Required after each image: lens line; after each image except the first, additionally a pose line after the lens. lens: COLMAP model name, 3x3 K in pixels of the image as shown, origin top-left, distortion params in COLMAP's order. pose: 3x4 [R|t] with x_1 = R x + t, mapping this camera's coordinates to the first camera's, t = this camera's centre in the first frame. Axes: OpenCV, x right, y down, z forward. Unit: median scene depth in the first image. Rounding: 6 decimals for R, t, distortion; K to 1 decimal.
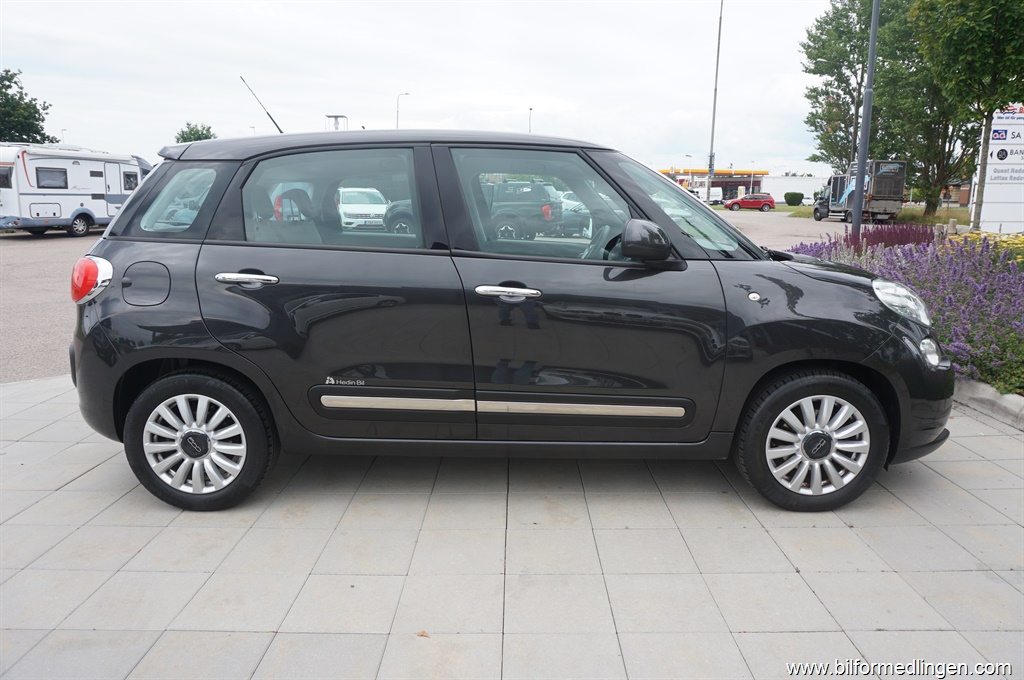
lens RADIAL K [[684.1, 0, 512.3], [0, 684.1, 341.2], [0, 0, 1]] dist [-0.036309, 0.026023]
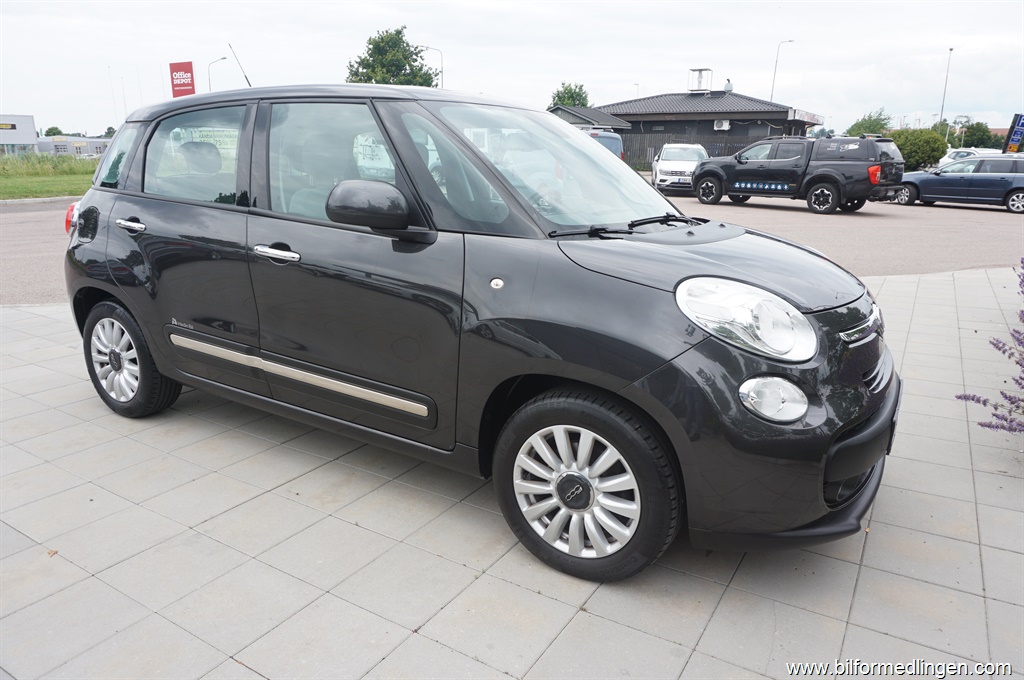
lens RADIAL K [[684.1, 0, 510.6], [0, 684.1, 337.2], [0, 0, 1]] dist [-0.036309, 0.026023]
pose [[0.851083, 0.139304, -0.506213, 0.736146], [-0.111215, 0.990113, 0.085483, -0.069698], [0.513117, -0.016455, 0.858161, 0.319678]]
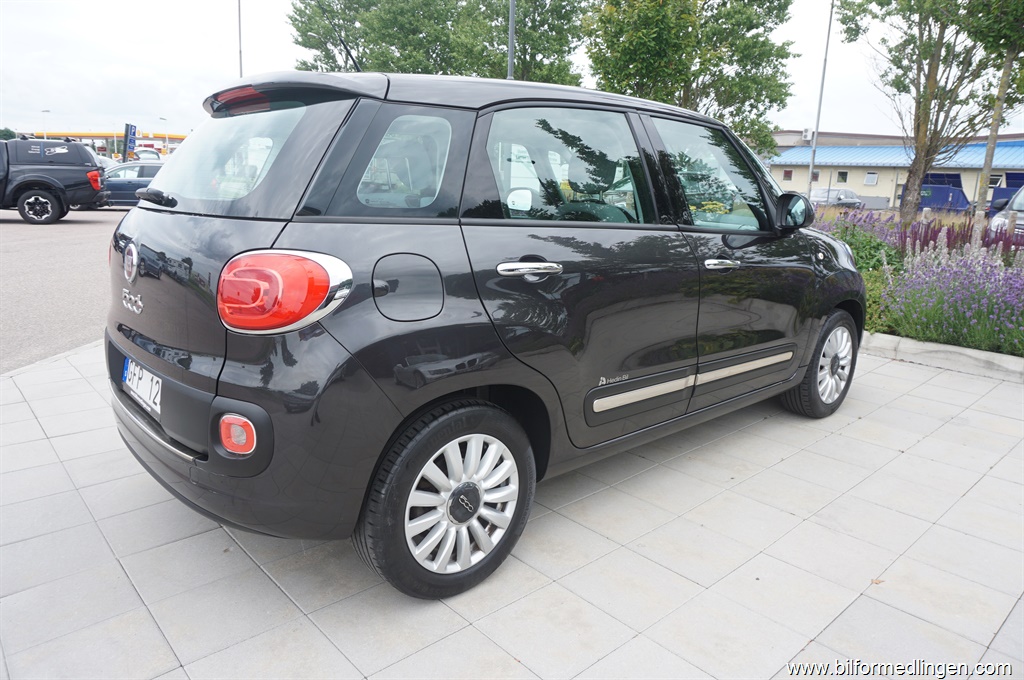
lens RADIAL K [[684.1, 0, 508.7], [0, 684.1, 336.3], [0, 0, 1]] dist [-0.036309, 0.026023]
pose [[0.739649, -0.133157, 0.659688, -0.882004], [0.109035, 0.990990, 0.077779, -0.074659], [-0.664101, 0.014400, 0.747504, 0.420099]]
